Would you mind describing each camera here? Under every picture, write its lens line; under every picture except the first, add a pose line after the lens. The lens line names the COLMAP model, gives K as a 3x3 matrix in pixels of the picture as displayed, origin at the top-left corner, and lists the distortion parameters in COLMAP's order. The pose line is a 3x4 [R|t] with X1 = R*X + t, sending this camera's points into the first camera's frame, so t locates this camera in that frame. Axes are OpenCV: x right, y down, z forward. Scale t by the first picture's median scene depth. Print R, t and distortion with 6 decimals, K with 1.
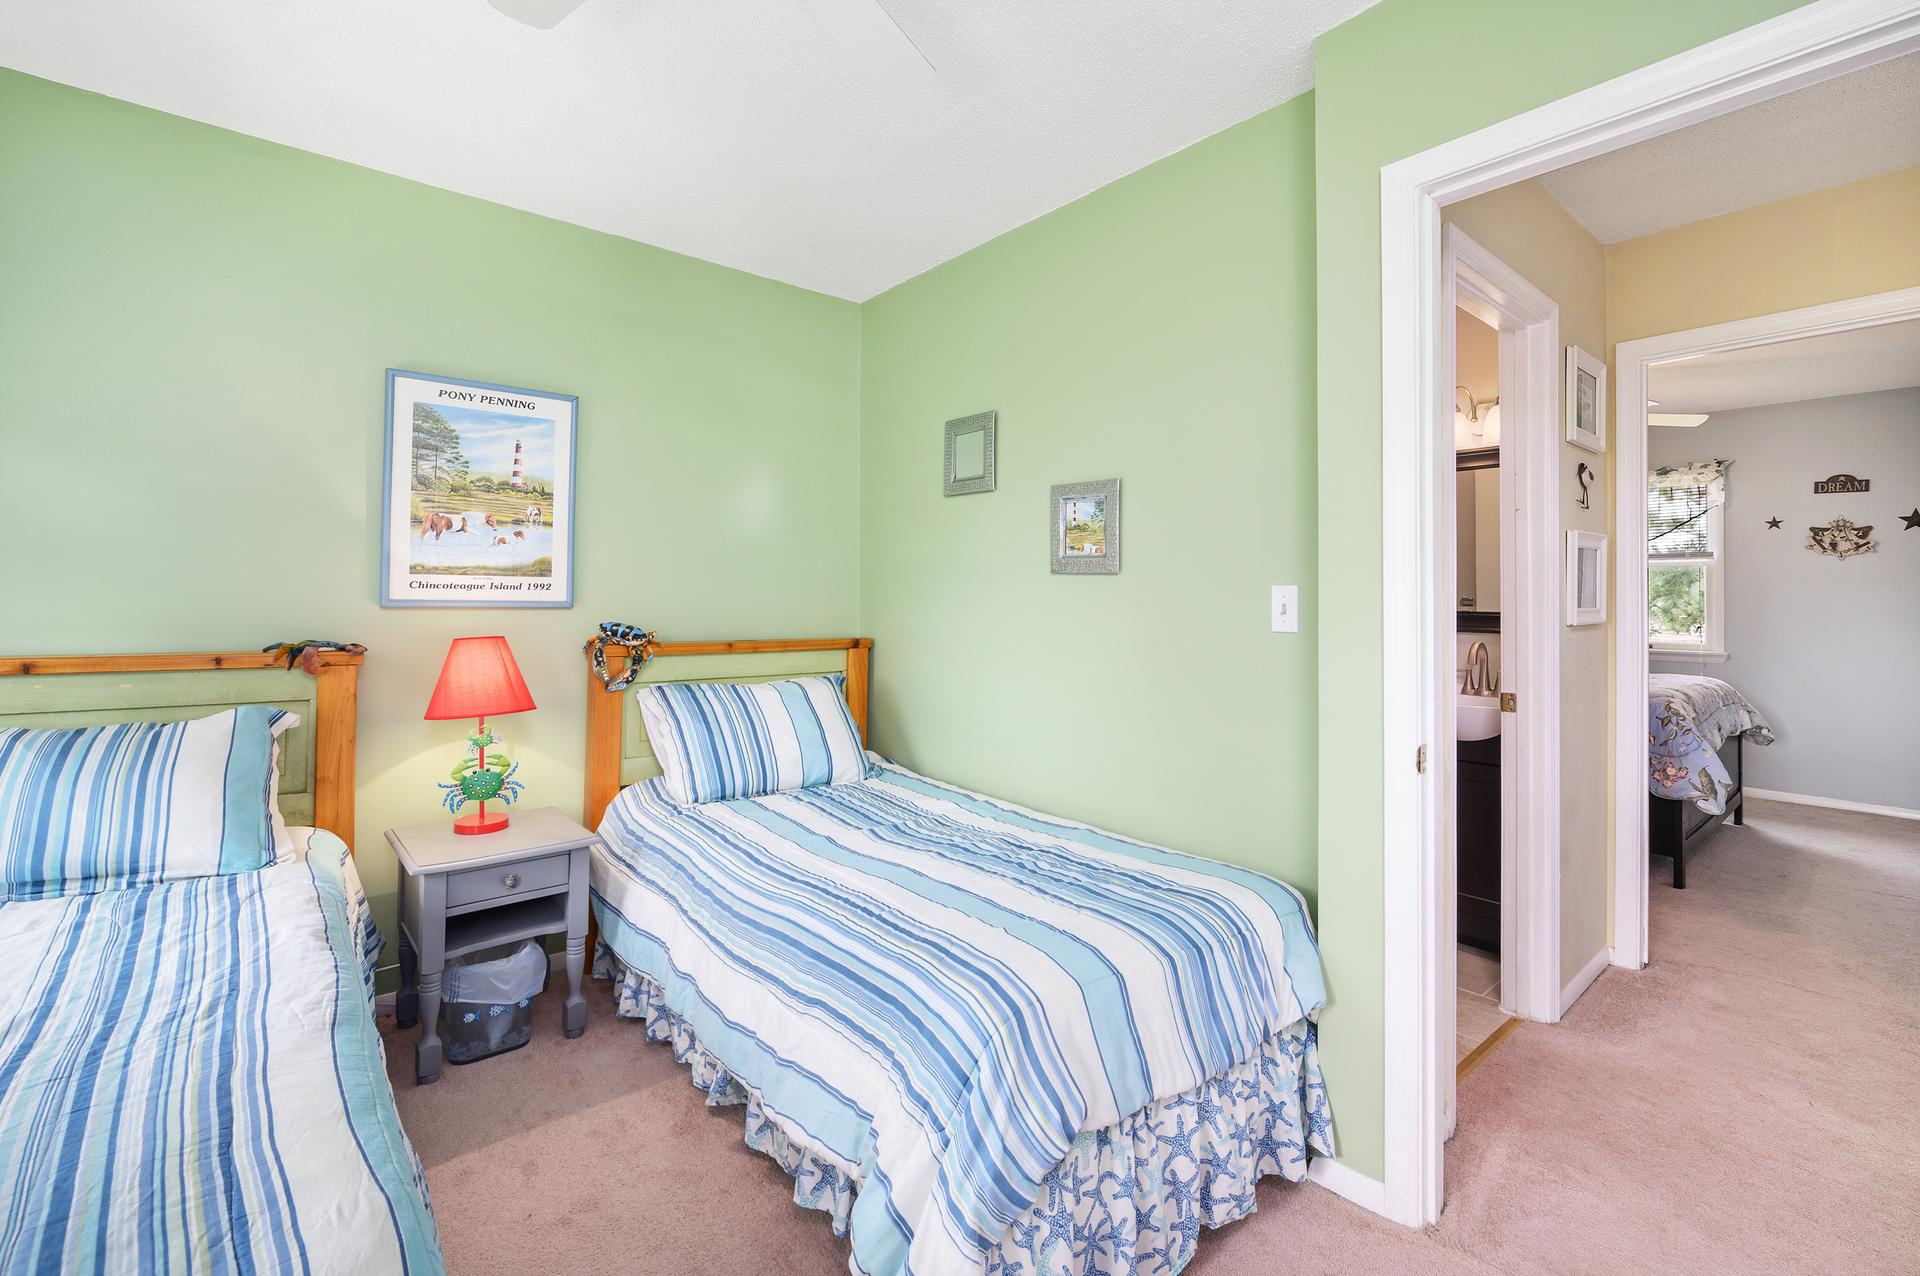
lens RADIAL K [[872.0, 0, 939.7], [0, 872.0, 580.1], [0, 0, 1]] dist [-0.000975, -0.000049]
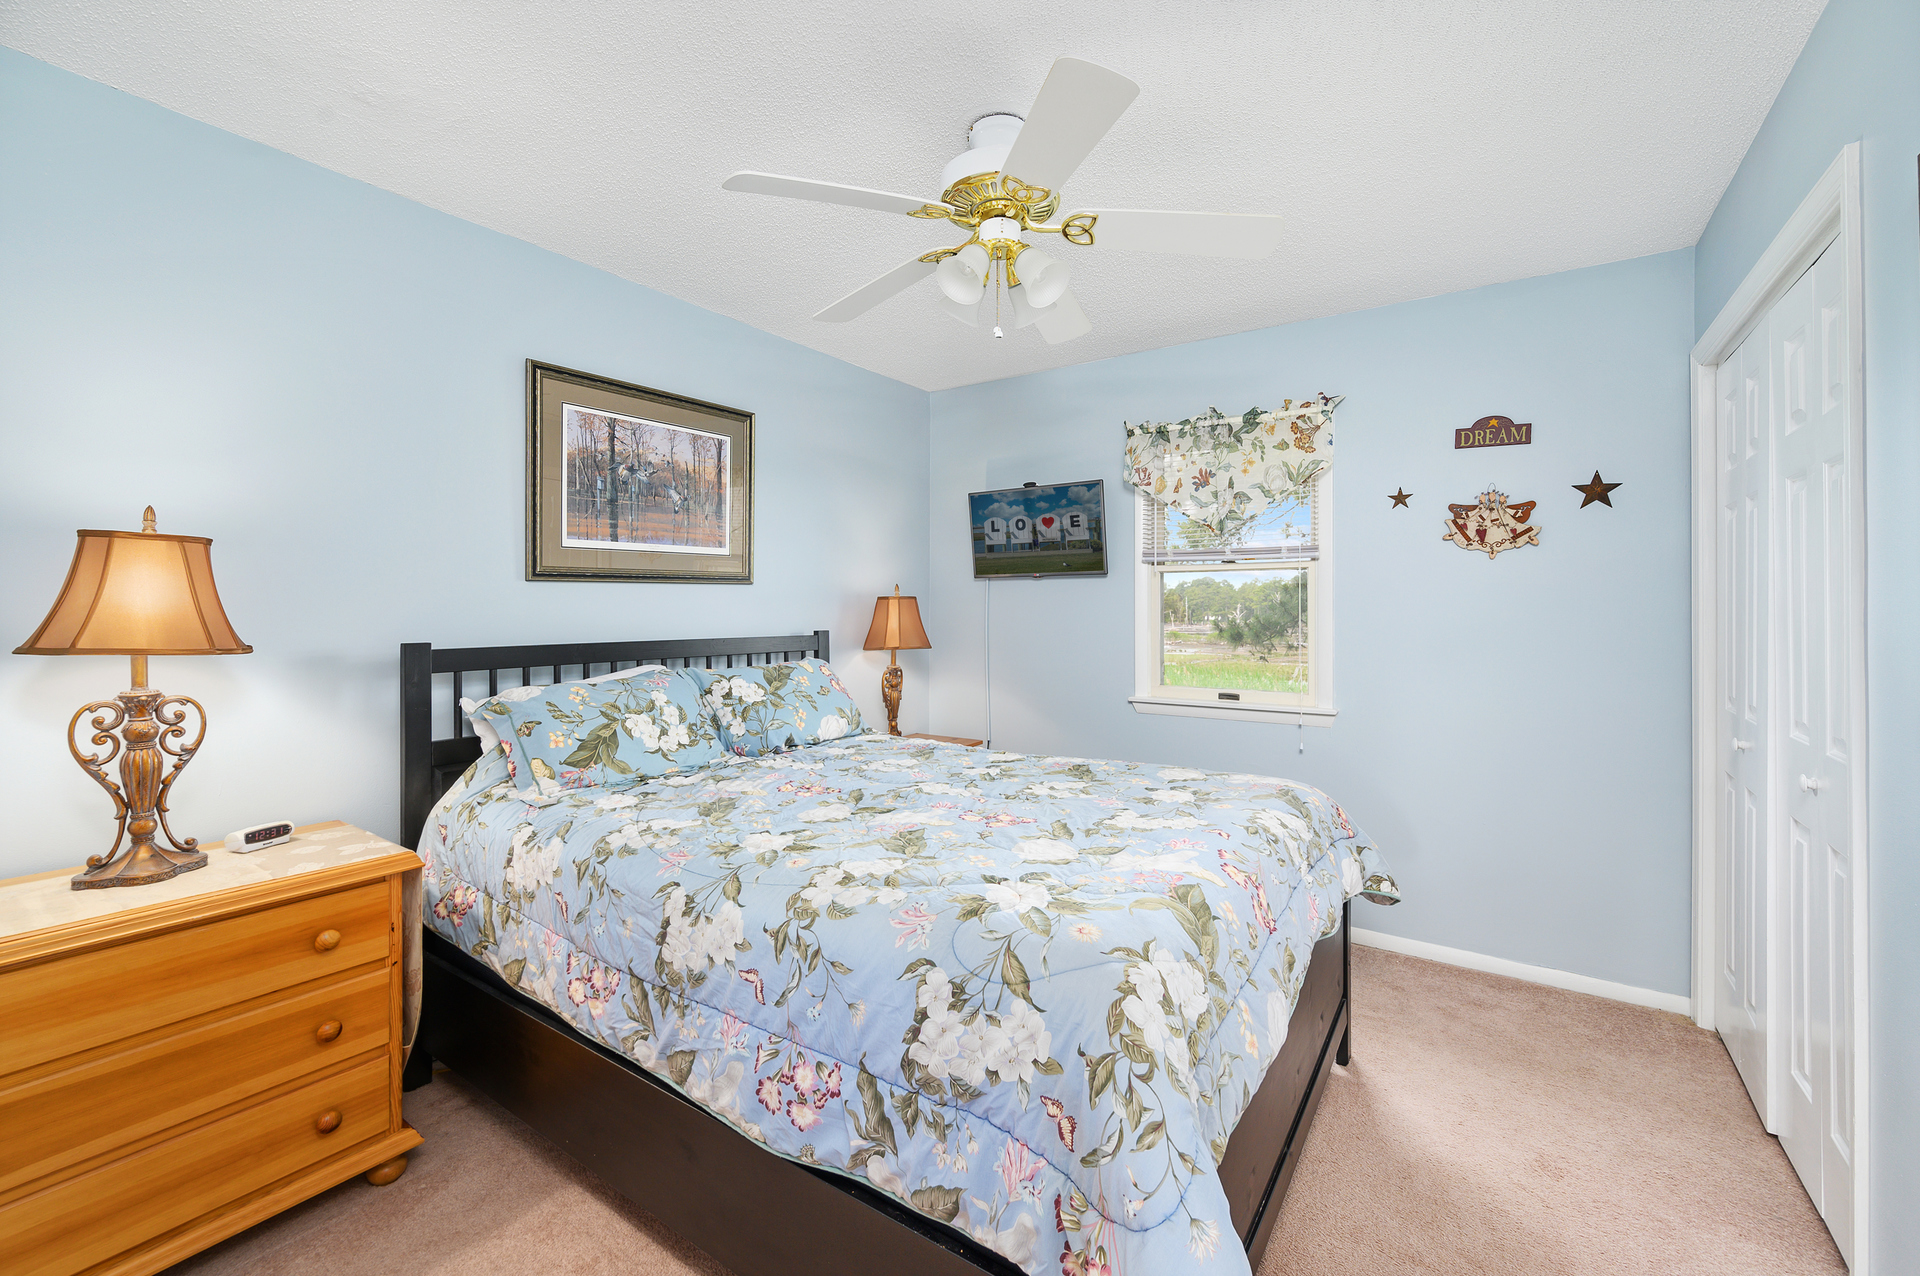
lens RADIAL K [[785.9, 0, 962.4], [0, 785.9, 617.5], [0, 0, 1]] dist [-0.002089, 0.000248]
pose [[0.964643, -0.006726, 0.263474, 0.553507], [0.002273, 0.999849, 0.017202, 0.007894], [-0.263550, -0.015995, 0.964513, 0.587895]]
